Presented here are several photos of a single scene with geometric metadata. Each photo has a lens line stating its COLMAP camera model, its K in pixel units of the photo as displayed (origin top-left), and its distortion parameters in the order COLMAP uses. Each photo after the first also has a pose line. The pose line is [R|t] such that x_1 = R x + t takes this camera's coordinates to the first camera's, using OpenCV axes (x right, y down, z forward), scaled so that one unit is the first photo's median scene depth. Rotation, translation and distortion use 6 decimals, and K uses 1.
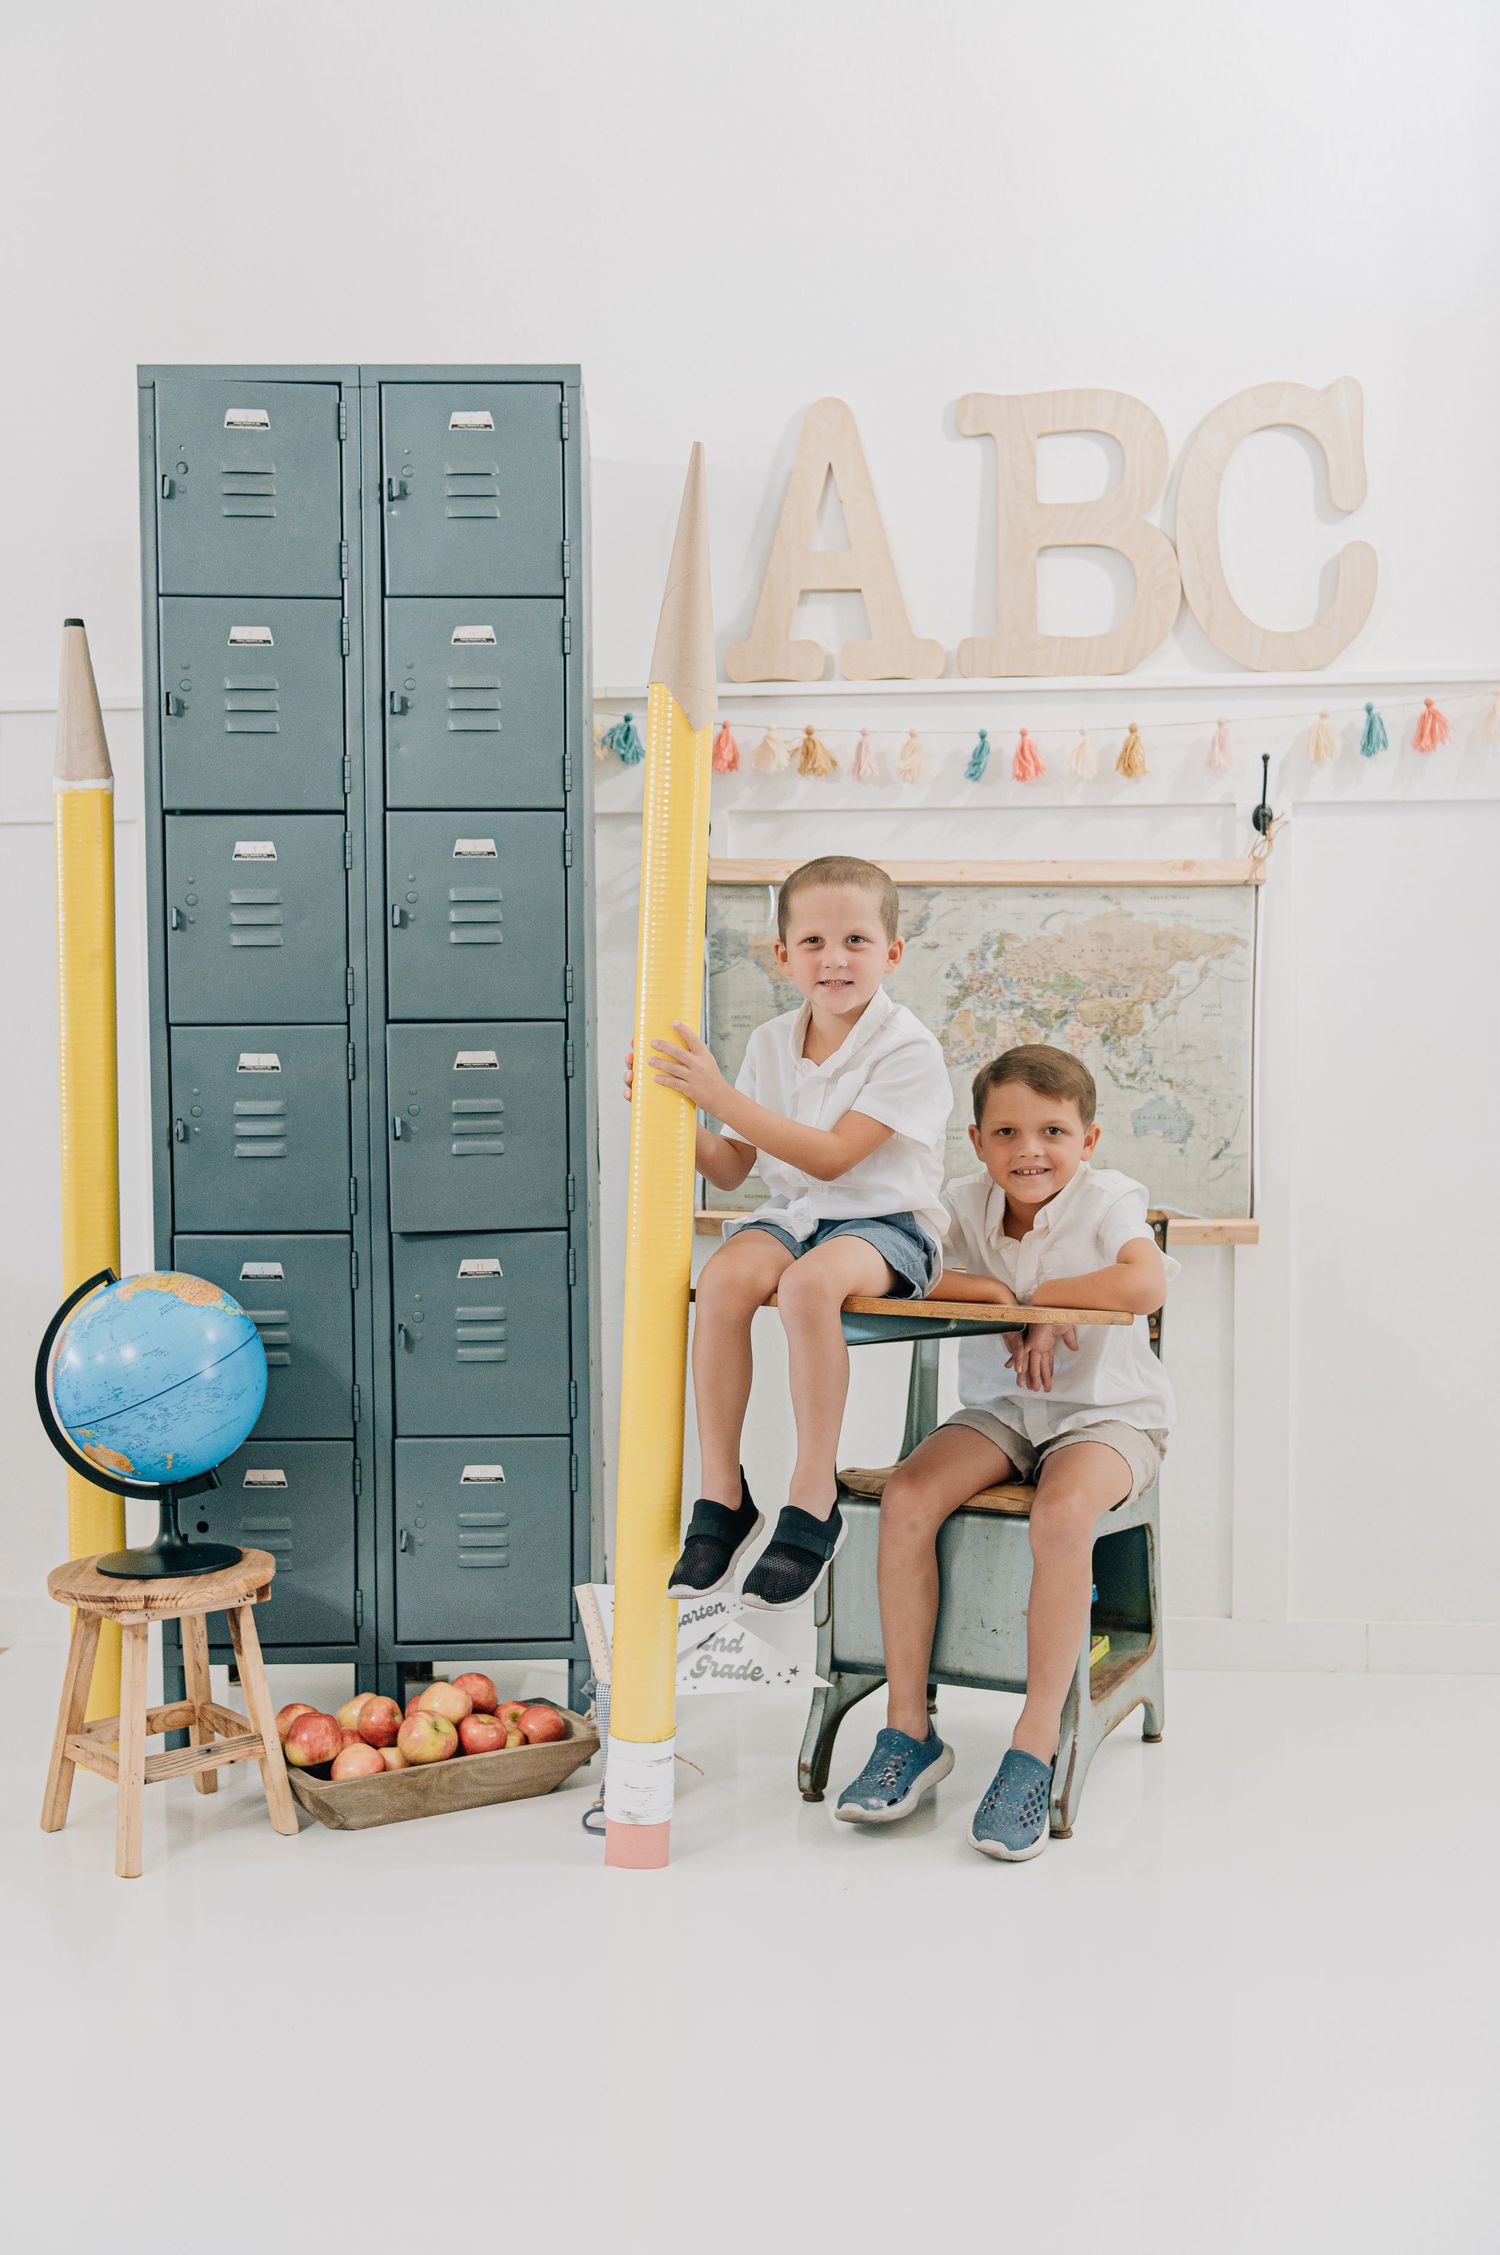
lens RADIAL K [[2543.5, 0, 760.7], [0, 2543.5, 1130.1], [0, 0, 1]] dist [0.011258, -0.015623]
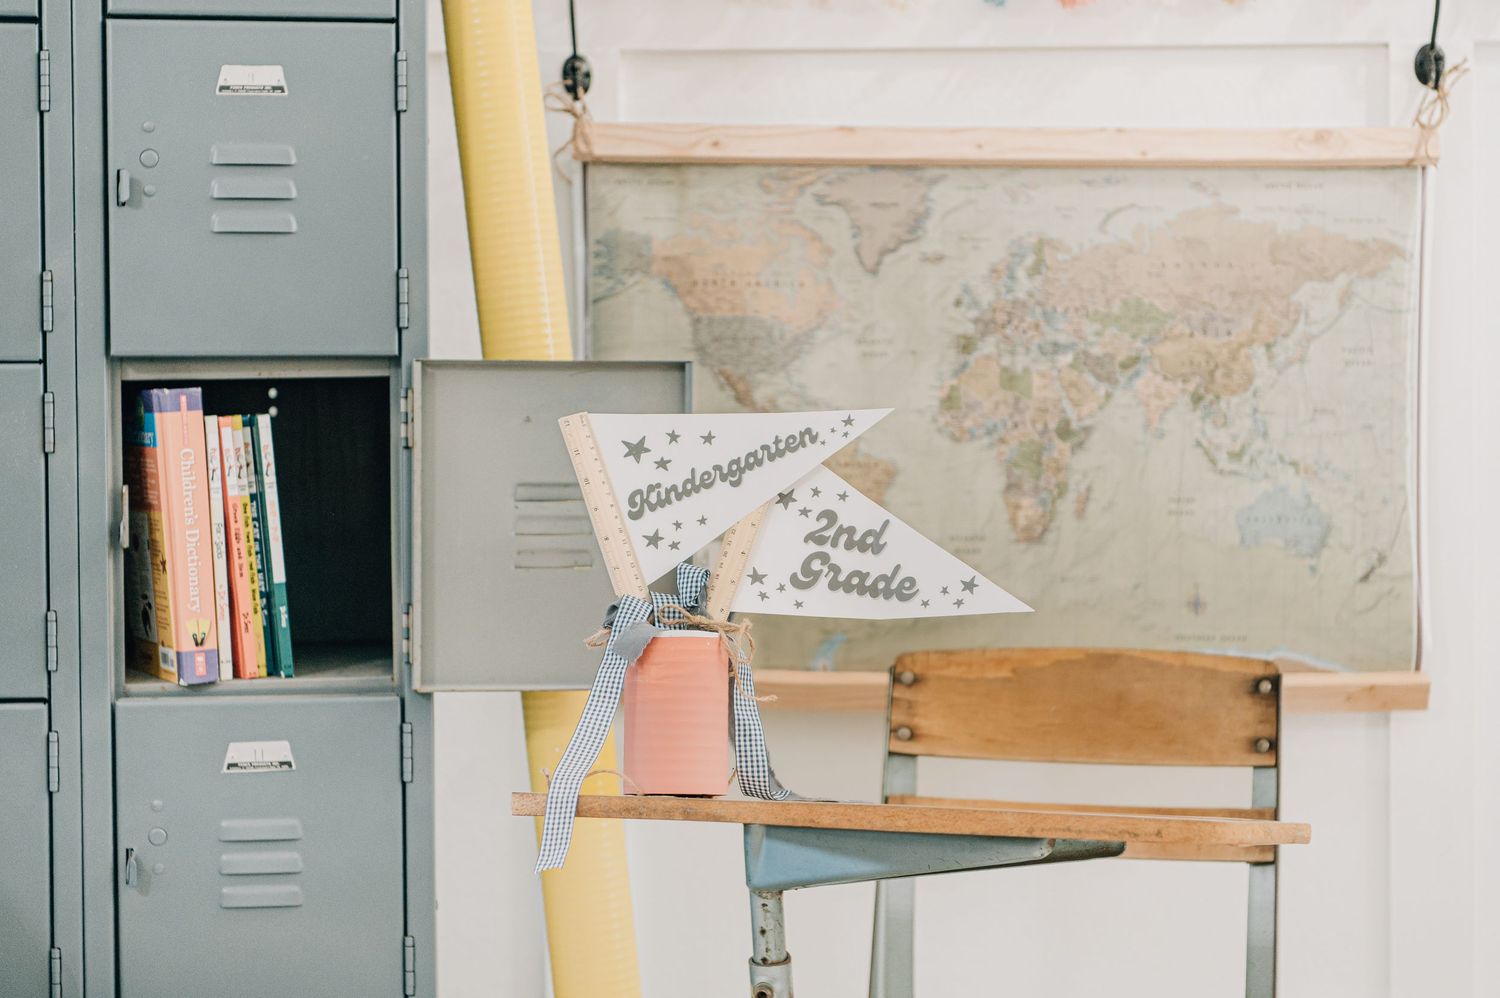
lens RADIAL K [[3208.8, 0, 750.0], [0, 3208.8, 499.0], [0, 0, 1]] dist [0.066170, 0.072538]
pose [[0.995802, -0.001060, 0.091523, -0.056287], [0.003427, 0.999663, -0.025716, 0.010916], [-0.091465, 0.025922, 0.995471, 0.184992]]
